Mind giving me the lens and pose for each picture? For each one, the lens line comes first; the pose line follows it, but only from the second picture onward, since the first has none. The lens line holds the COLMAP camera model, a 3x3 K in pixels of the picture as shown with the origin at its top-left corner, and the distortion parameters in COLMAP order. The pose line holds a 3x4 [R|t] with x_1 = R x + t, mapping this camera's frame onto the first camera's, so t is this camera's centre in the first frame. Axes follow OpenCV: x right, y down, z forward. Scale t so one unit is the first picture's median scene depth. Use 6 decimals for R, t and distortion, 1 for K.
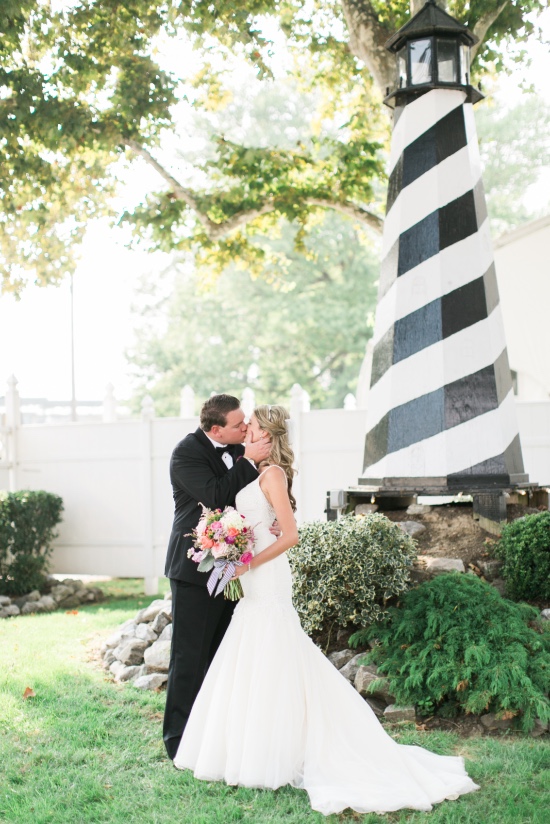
lens RADIAL K [[1274.0, 0, 264.5], [0, 1274.0, 424.5], [0, 0, 1]] dist [0.012928, -0.019905]
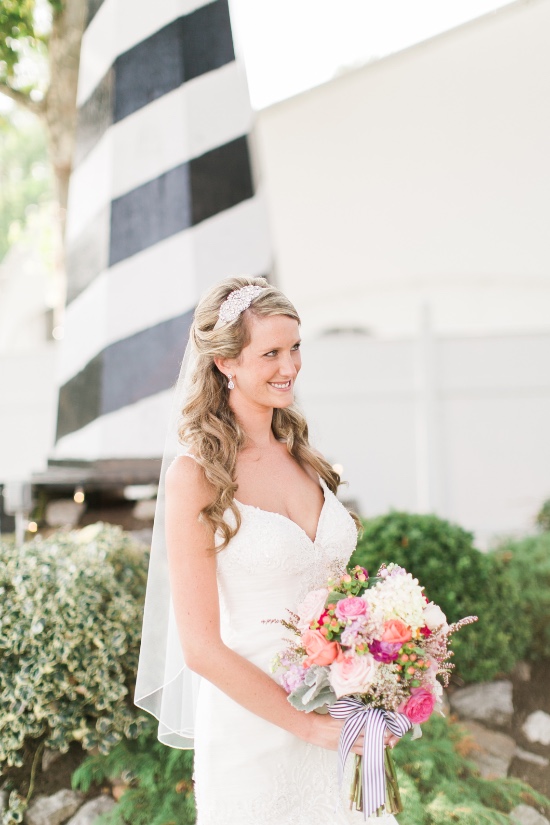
lens RADIAL K [[1255.9, 0, 276.8], [0, 1255.9, 409.0], [0, 0, 1]] dist [0.009301, 0.004681]
pose [[0.947219, -0.012610, 0.320339, -0.014419], [0.004660, 0.999662, 0.025571, 0.003923], [-0.320553, -0.022728, 0.946958, 0.396619]]
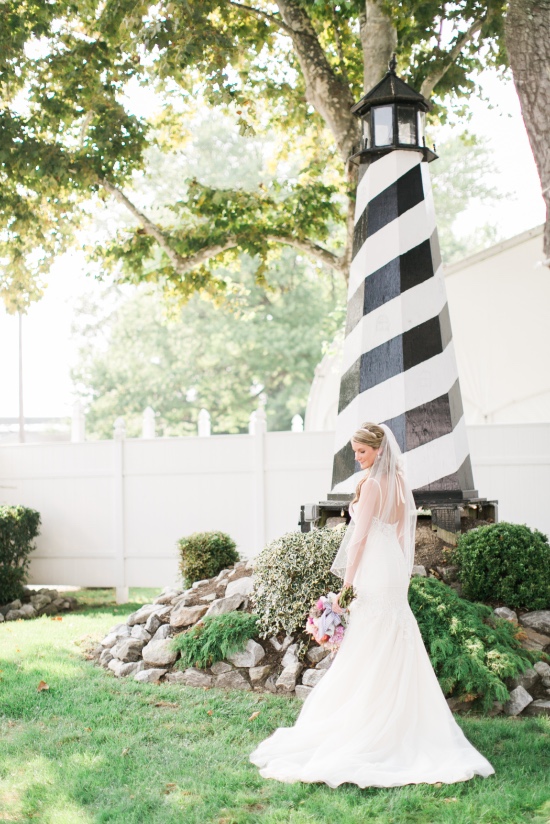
lens RADIAL K [[1261.5, 0, 275.0], [0, 1261.5, 412.0], [0, 0, 1]] dist [0.009511, 0.002611]
pose [[0.997916, 0.003703, 0.064425, -0.044313], [-0.002223, 0.999732, -0.023041, -0.004356], [-0.064493, 0.022850, 0.997656, -0.104377]]
